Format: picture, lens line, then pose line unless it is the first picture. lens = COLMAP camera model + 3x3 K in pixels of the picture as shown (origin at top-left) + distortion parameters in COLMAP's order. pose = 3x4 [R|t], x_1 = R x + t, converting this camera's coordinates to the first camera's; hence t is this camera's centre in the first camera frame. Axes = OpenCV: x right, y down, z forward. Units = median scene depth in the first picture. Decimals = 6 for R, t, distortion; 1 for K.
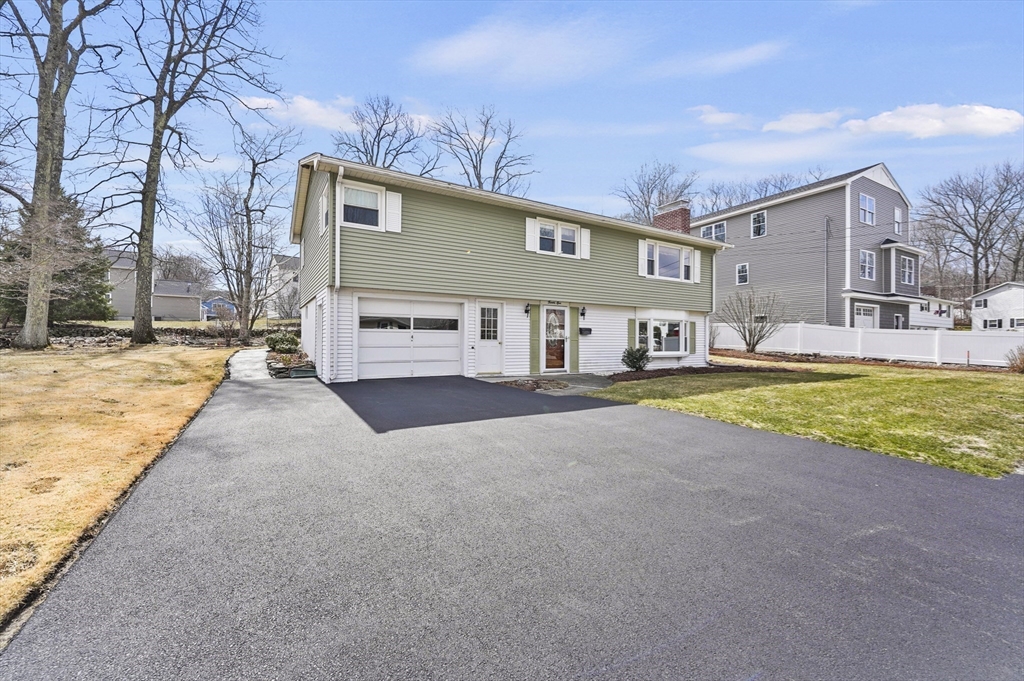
lens RADIAL K [[413.3, 0, 517.3], [0, 413.3, 340.8], [0, 0, 1]] dist [-0.003658, -0.000369]
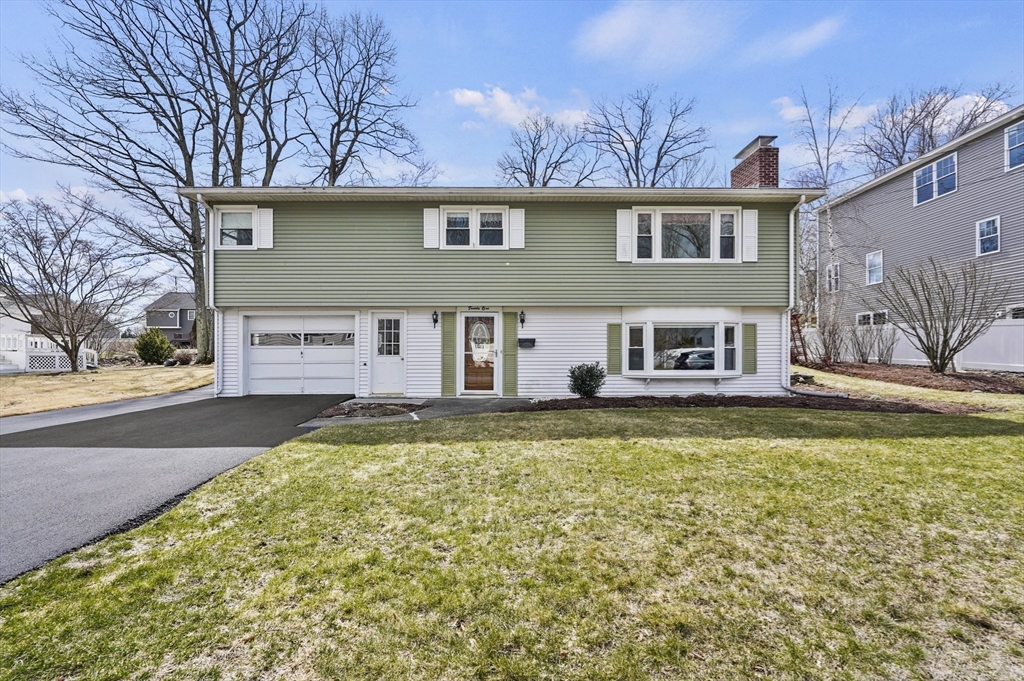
lens RADIAL K [[413.3, 0, 514.0], [0, 413.3, 357.0], [0, 0, 1]] dist [-0.003658, -0.000369]
pose [[0.858445, -0.006491, -0.512865, 0.544930], [0.007663, 0.999971, 0.000171, 0.002801], [0.512849, -0.004077, 0.858469, 0.338109]]
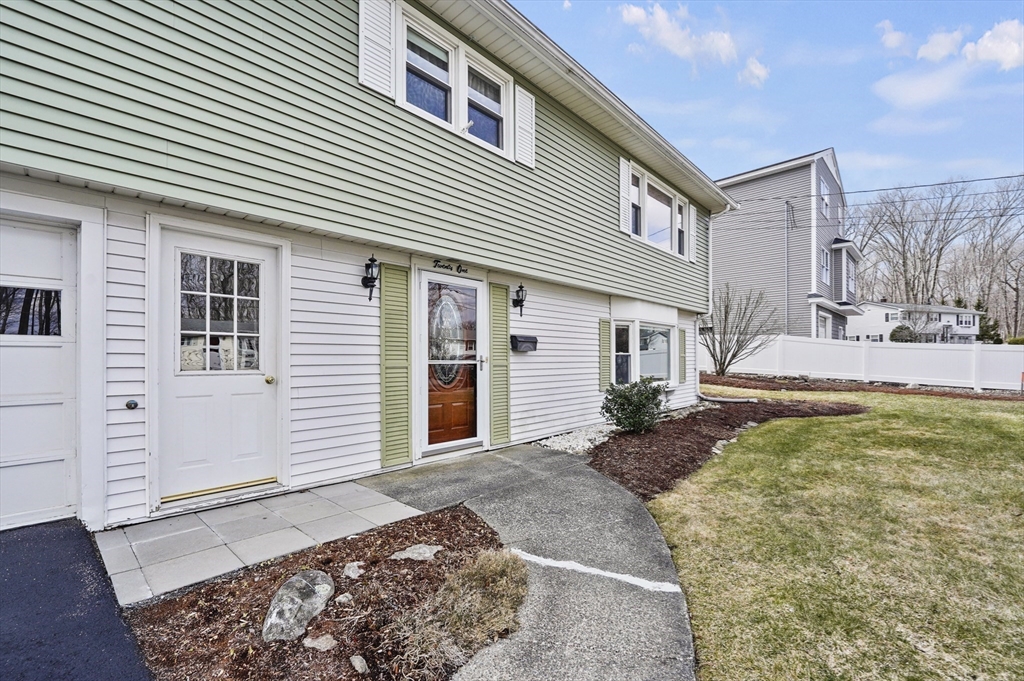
lens RADIAL K [[413.3, 0, 502.5], [0, 413.3, 361.5], [0, 0, 1]] dist [-0.003658, -0.000369]
pose [[0.972153, -0.009026, 0.234174, 0.045883], [0.006656, 0.999918, 0.010907, -0.009570], [-0.234253, -0.009045, 0.972134, 0.604924]]
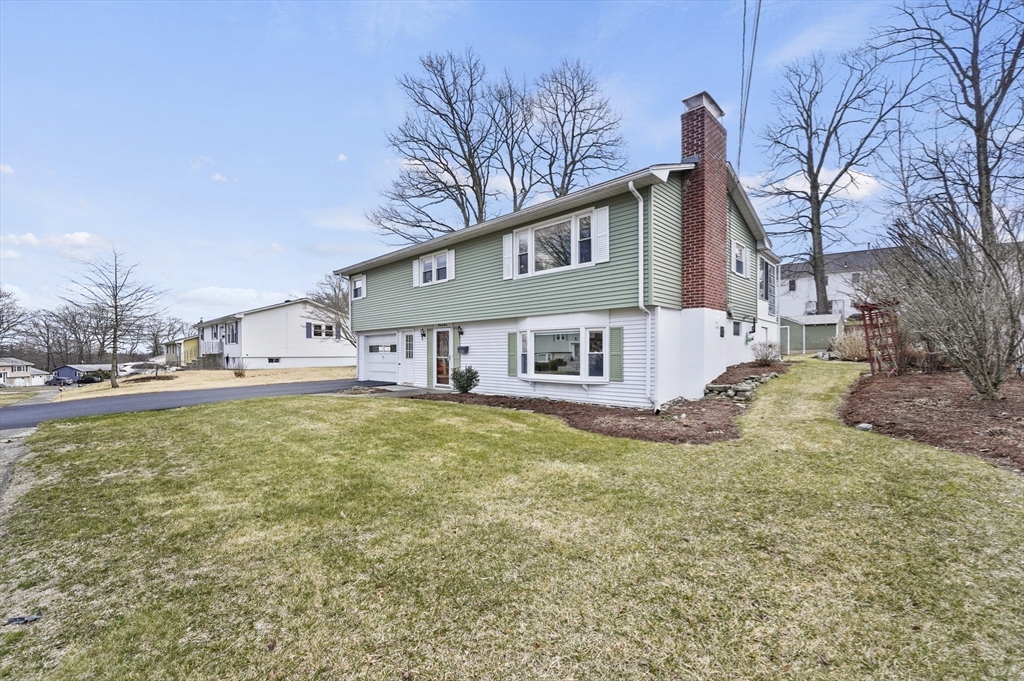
lens RADIAL K [[413.3, 0, 521.6], [0, 413.3, 359.6], [0, 0, 1]] dist [-0.003658, -0.000369]
pose [[0.260160, 0.007813, -0.965534, 1.187327], [0.006953, 0.999926, 0.009965, -0.009172], [0.965540, -0.009306, 0.260087, 0.891065]]
